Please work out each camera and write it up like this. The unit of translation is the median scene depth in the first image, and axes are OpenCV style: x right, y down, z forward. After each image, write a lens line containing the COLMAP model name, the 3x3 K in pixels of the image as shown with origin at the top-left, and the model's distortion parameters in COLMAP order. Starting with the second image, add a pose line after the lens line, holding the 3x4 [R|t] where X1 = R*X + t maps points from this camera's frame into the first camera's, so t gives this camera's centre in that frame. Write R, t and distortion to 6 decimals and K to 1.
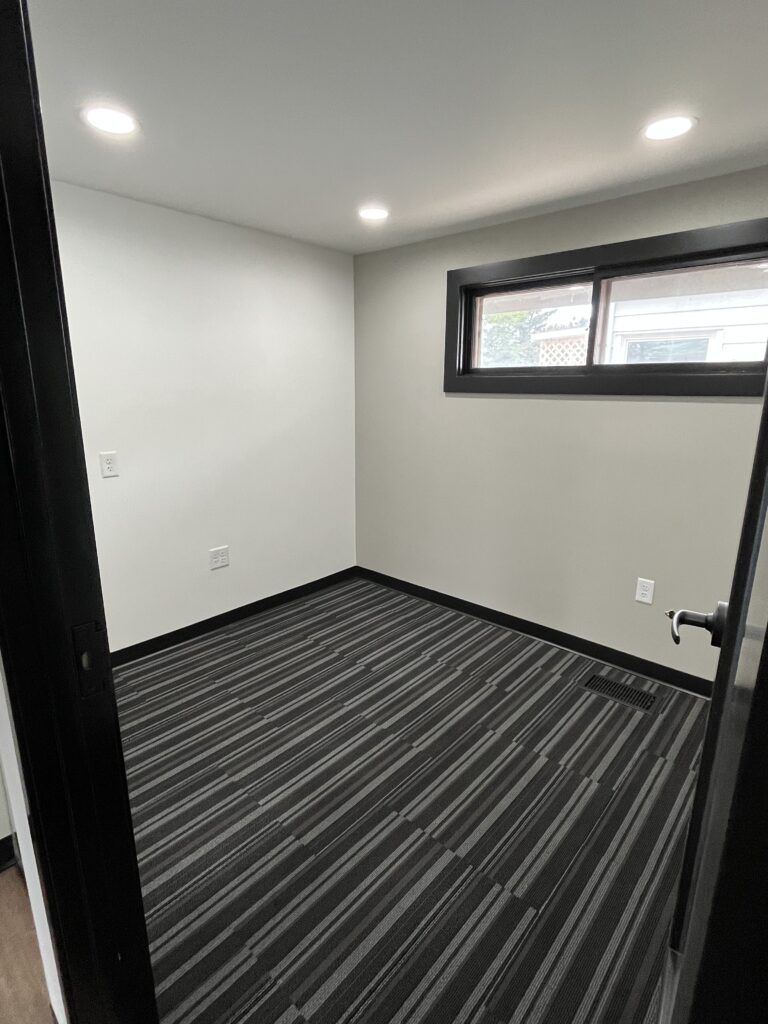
lens RADIAL K [[518.7, 0, 374.2], [0, 518.7, 510.2], [0, 0, 1]] dist [0.028978, 0.000895]
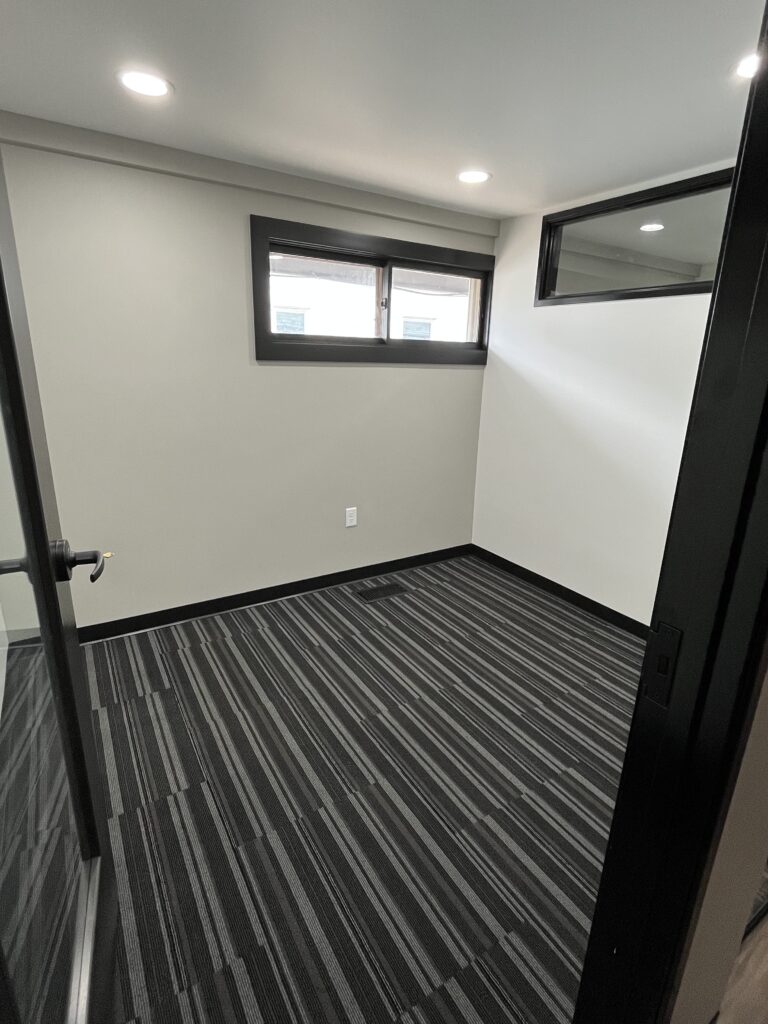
lens RADIAL K [[518.7, 0, 376.5], [0, 518.7, 507.7], [0, 0, 1]] dist [0.028978, 0.000895]
pose [[0.270967, -0.276440, 0.922040, -0.673808], [0.204405, 0.952554, 0.225519, -0.151606], [-0.940636, 0.127361, 0.314617, 0.580311]]
